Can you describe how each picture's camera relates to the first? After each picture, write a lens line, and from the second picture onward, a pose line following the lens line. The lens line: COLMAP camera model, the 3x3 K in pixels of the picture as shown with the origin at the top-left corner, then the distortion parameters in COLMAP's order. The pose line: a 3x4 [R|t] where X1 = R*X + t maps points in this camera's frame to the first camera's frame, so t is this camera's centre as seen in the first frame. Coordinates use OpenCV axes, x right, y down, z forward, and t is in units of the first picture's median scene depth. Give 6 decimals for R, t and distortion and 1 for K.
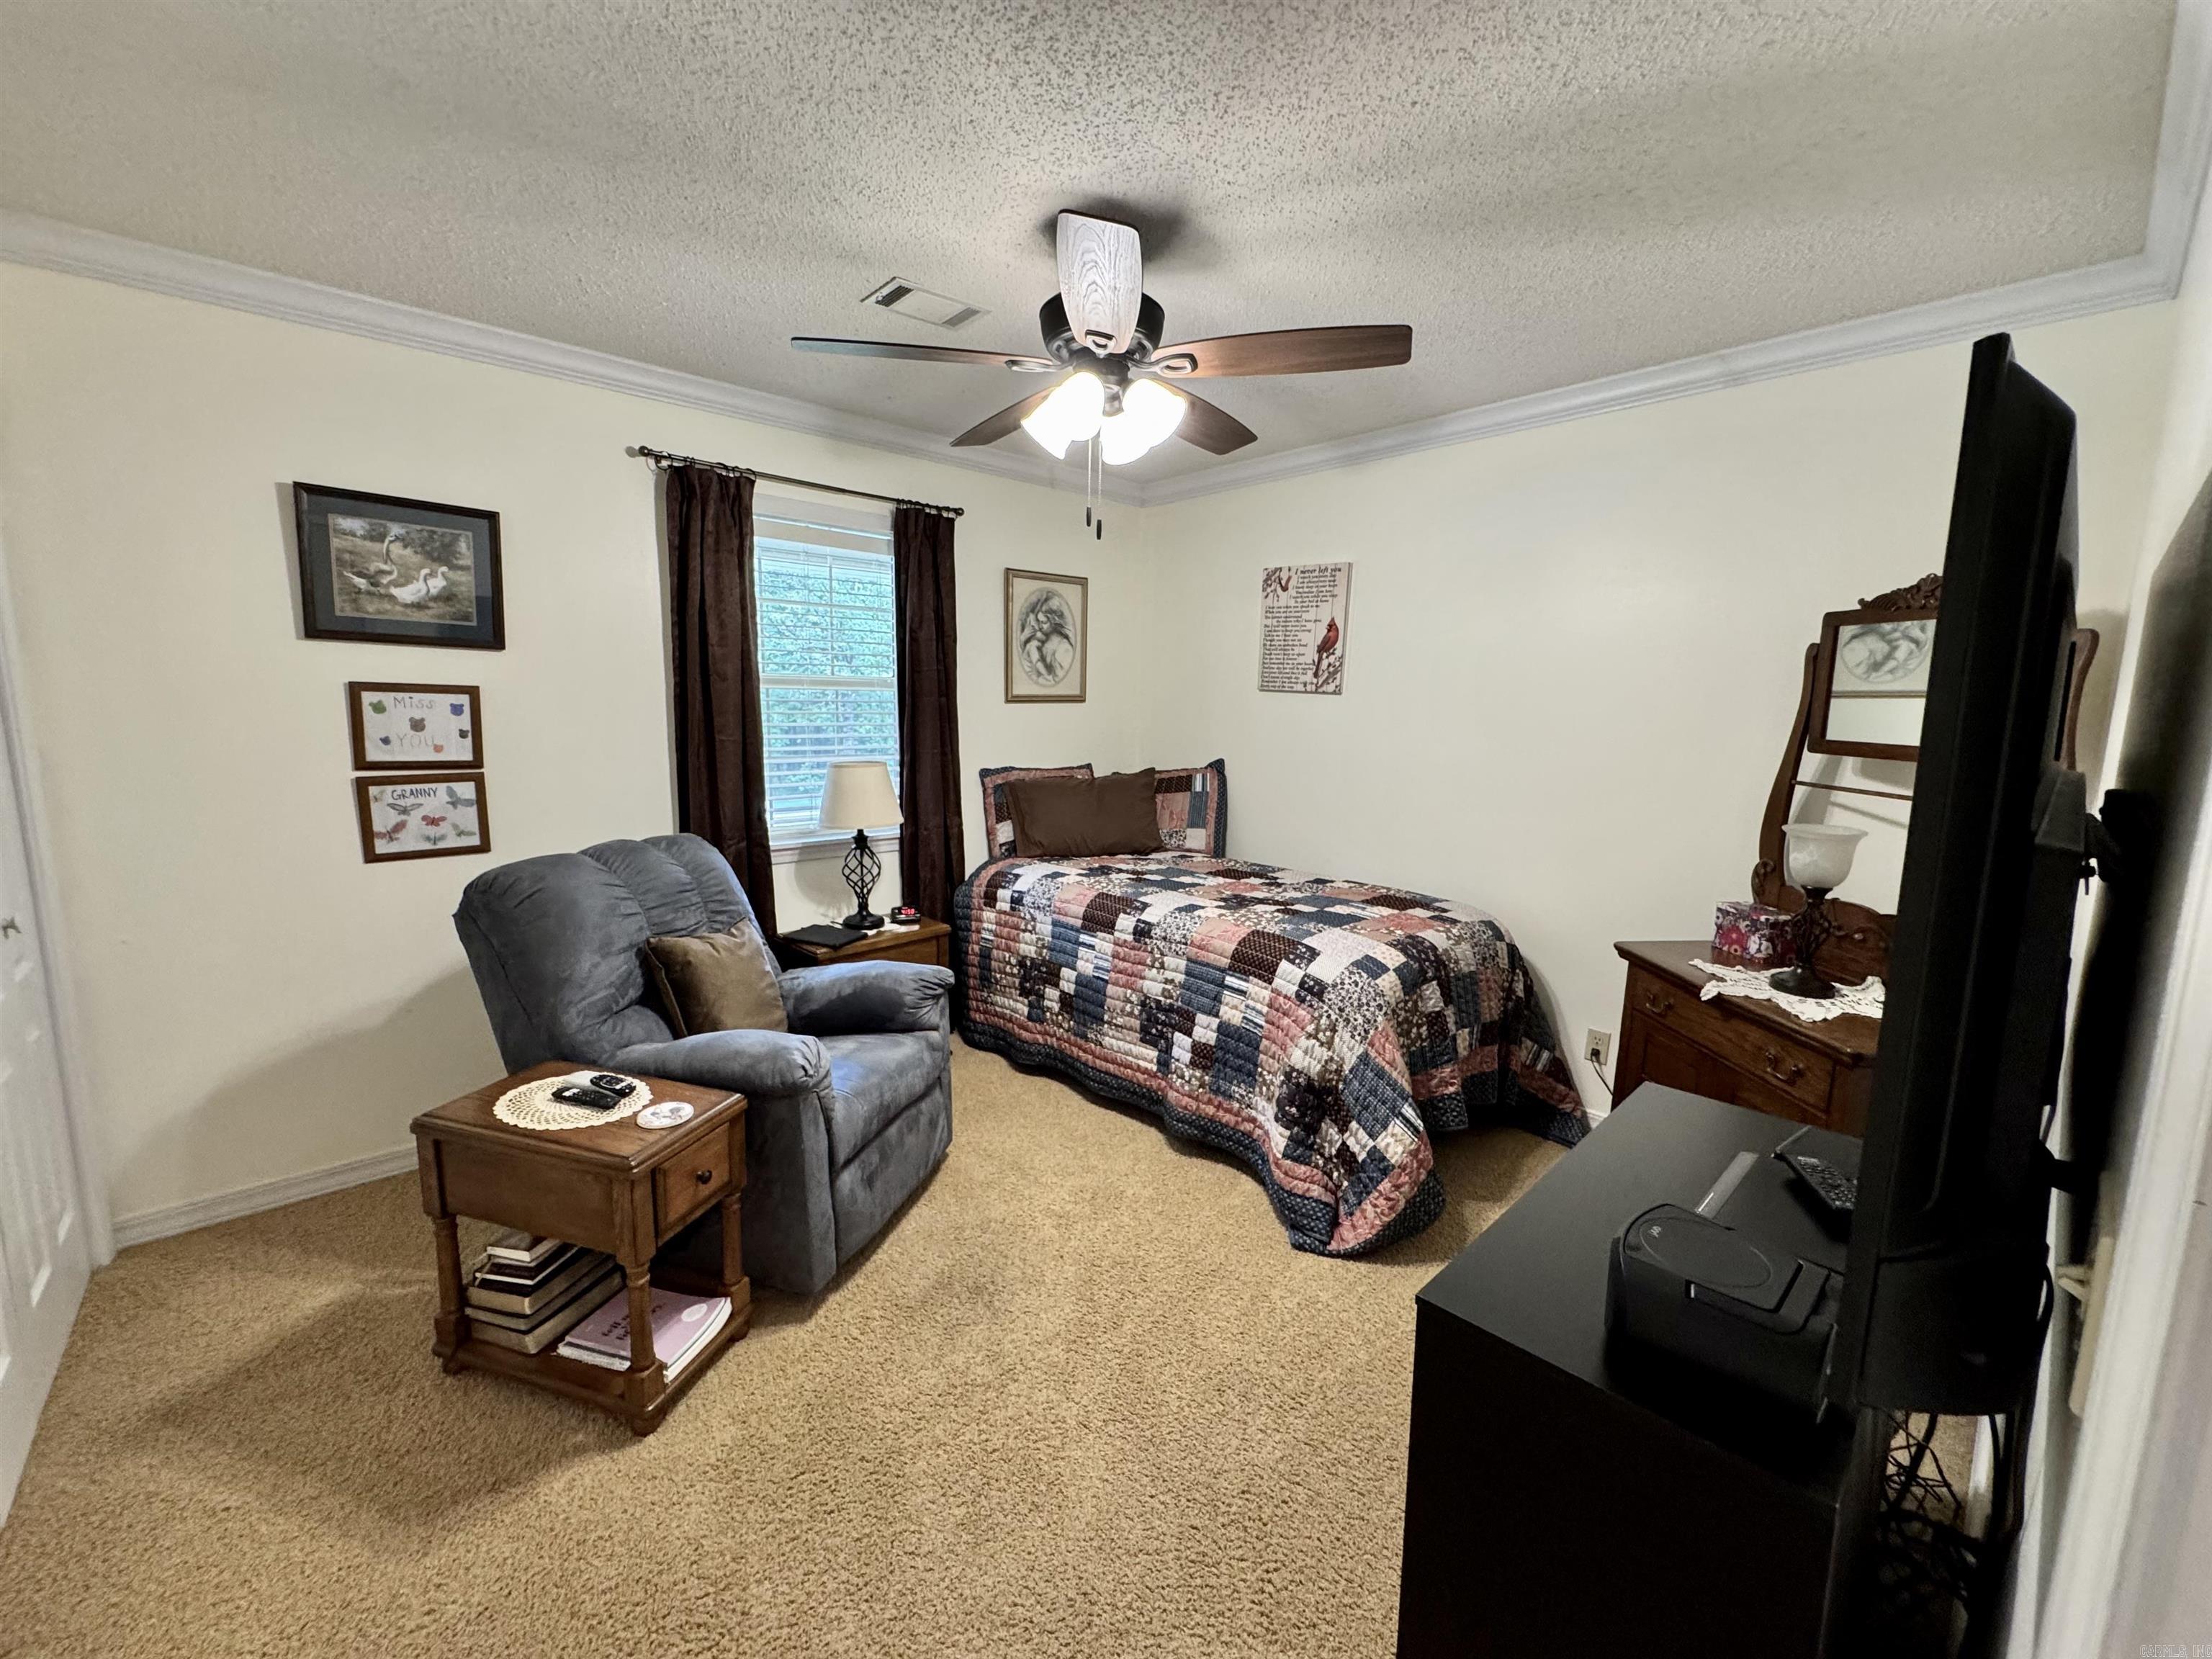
lens RADIAL K [[880.5, 0, 1106.0], [0, 880.5, 829.5], [0, 0, 1]] dist [-0.002976, 0.000096]
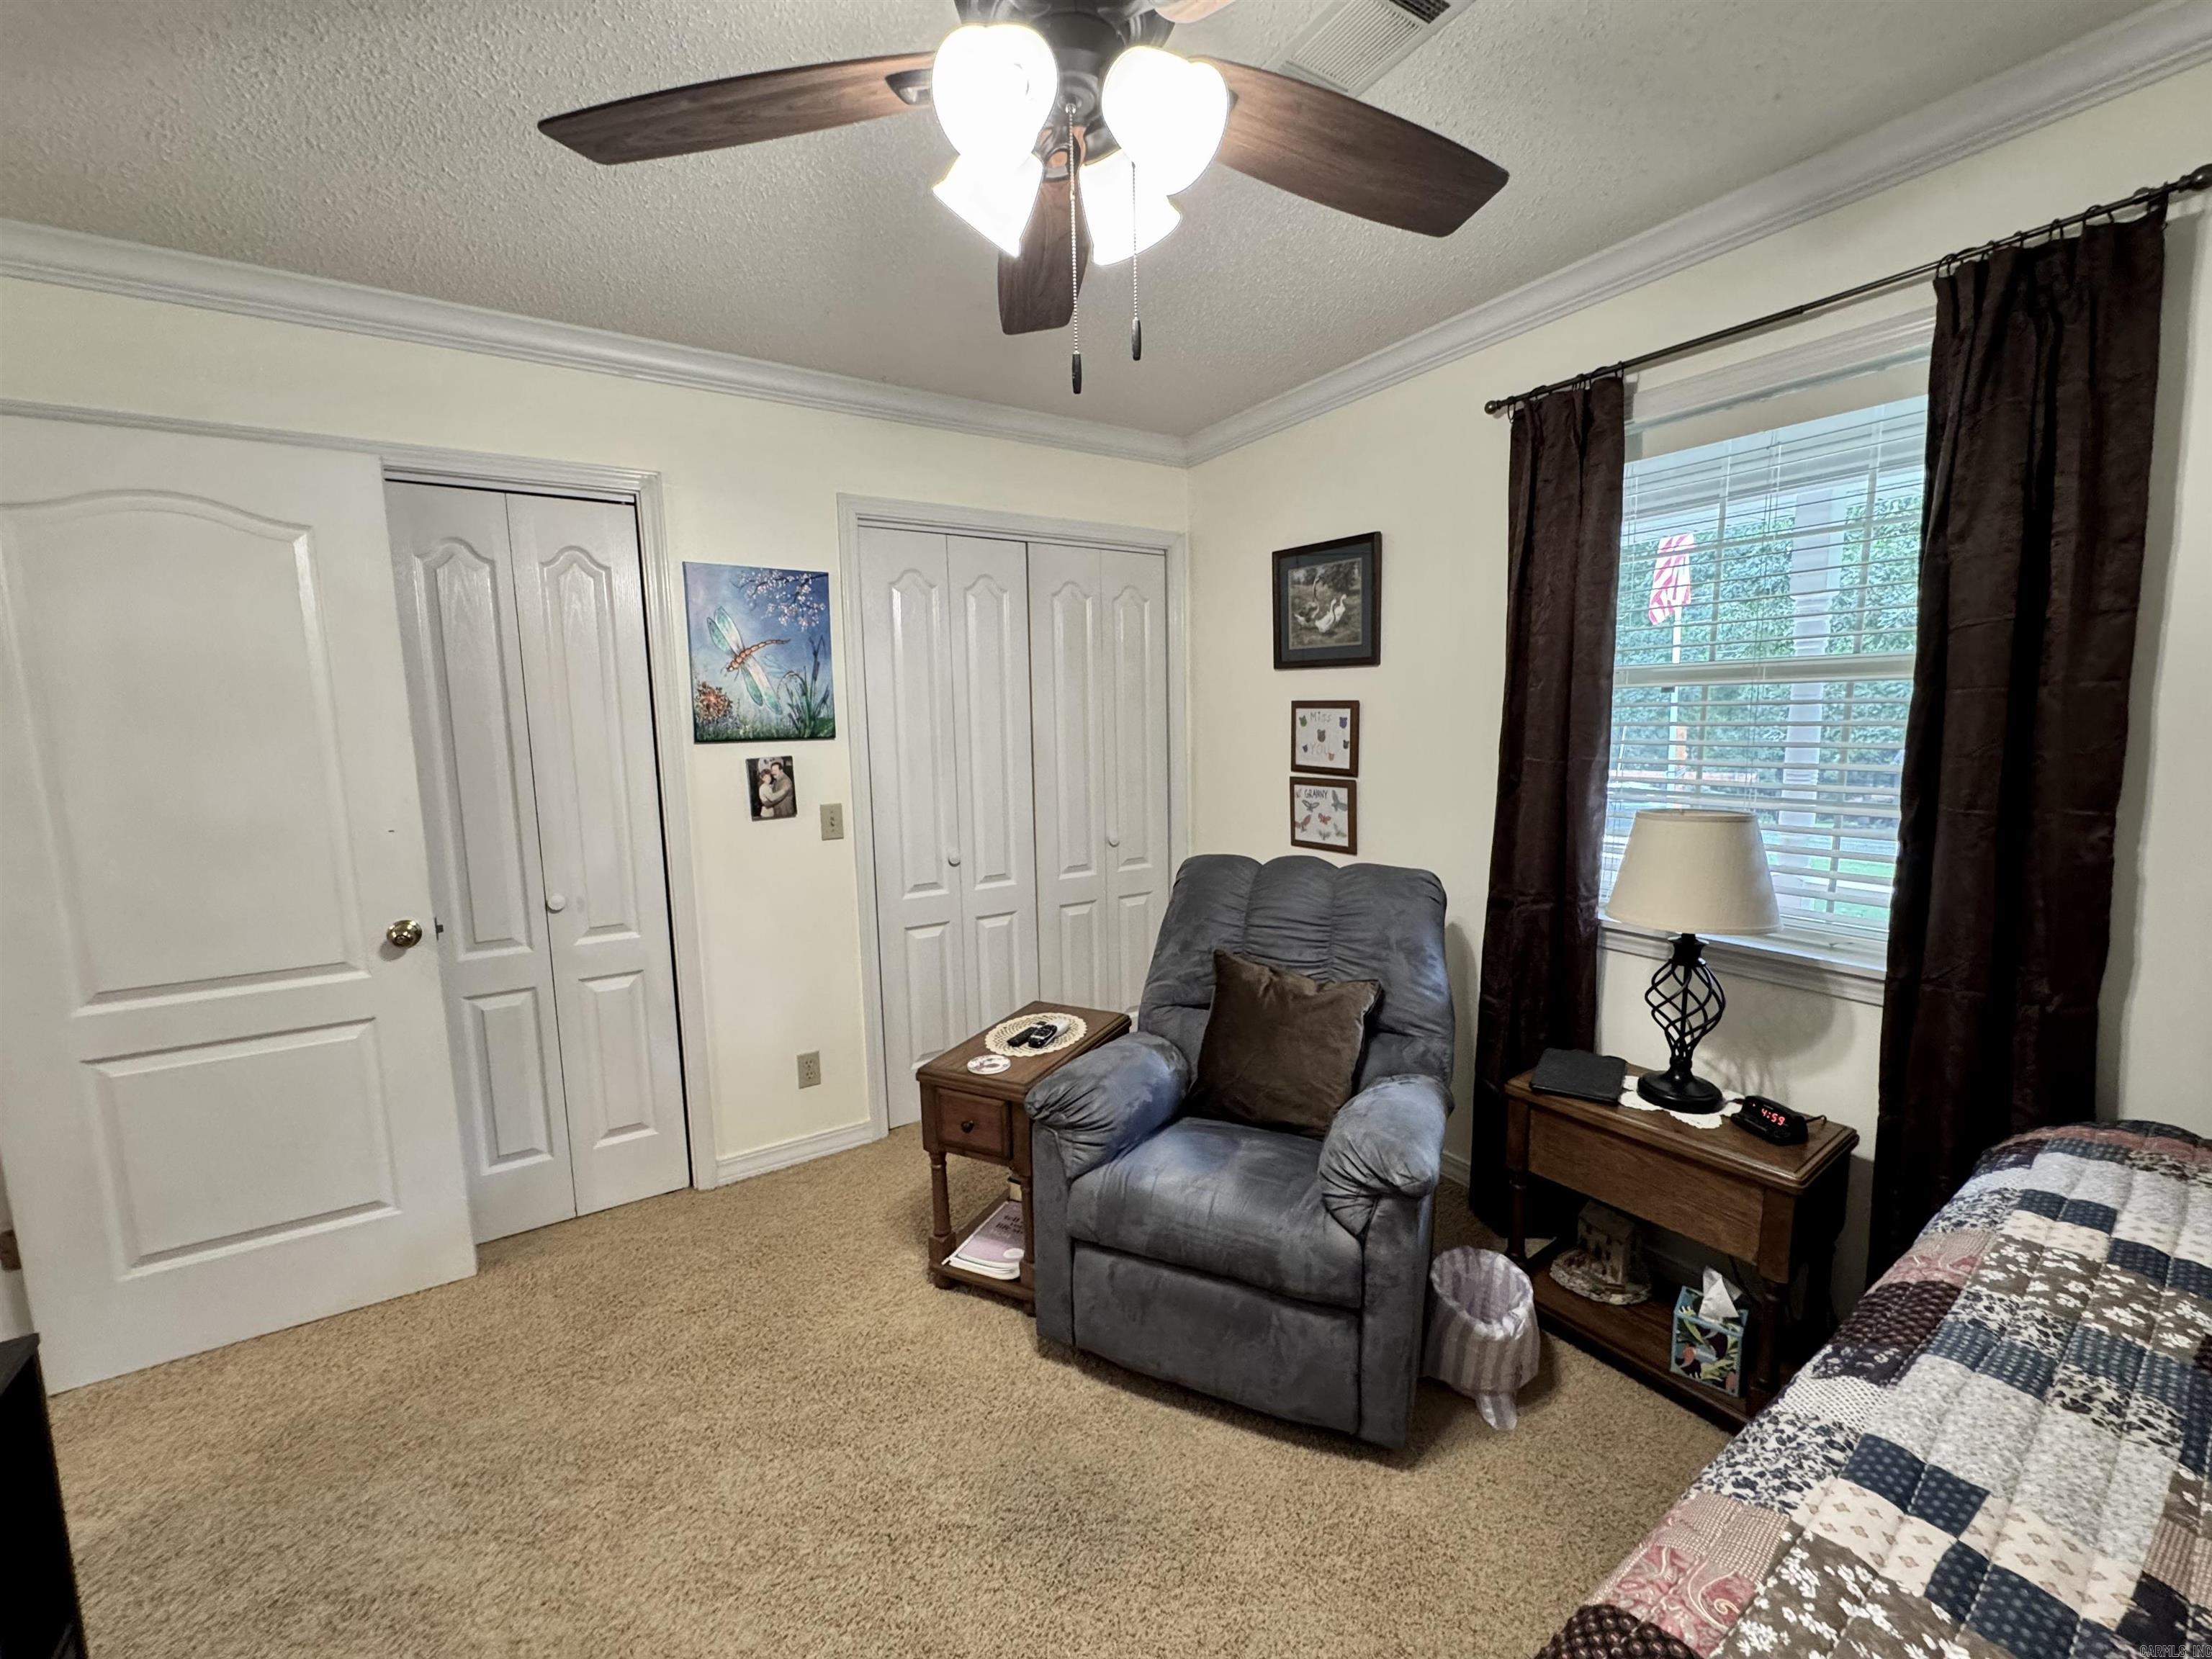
lens RADIAL K [[880.5, 0, 1106.0], [0, 880.5, 829.5], [0, 0, 1]] dist [-0.002976, 0.000096]
pose [[-0.162147, 0.115120, -0.980028, 0.422236], [-0.126392, 0.982568, 0.136330, -0.119500], [0.978639, 0.145973, -0.144770, 0.903990]]
